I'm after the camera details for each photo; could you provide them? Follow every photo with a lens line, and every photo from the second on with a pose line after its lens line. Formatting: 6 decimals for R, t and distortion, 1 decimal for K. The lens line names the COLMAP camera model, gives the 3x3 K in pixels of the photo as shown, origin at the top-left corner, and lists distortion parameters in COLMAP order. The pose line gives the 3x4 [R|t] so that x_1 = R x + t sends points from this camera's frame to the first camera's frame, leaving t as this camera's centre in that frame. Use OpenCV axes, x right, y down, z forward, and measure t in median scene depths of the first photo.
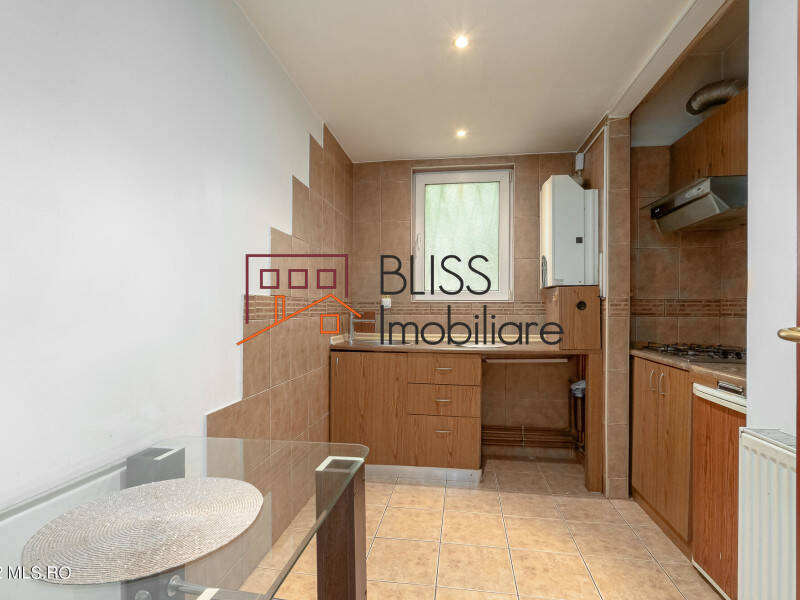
lens RADIAL K [[420.8, 0, 400.2], [0, 420.8, 305.1], [0, 0, 1]] dist [-0.004944, 0.000222]
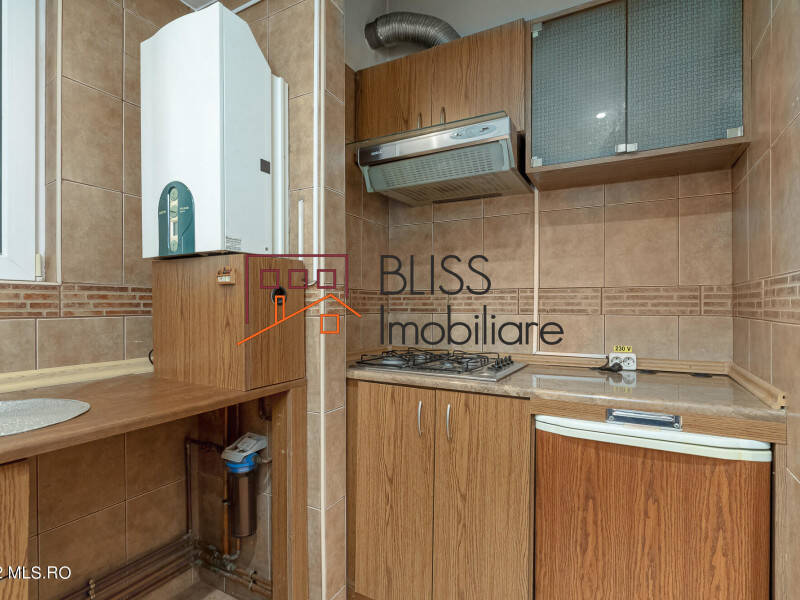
lens RADIAL K [[420.8, 0, 402.0], [0, 420.8, 306.0], [0, 0, 1]] dist [-0.004944, 0.000222]
pose [[0.349515, -0.004415, 0.936920, 0.009367], [-0.008312, 0.999935, 0.007813, 0.008336], [-0.936894, -0.010519, 0.349456, 0.690164]]
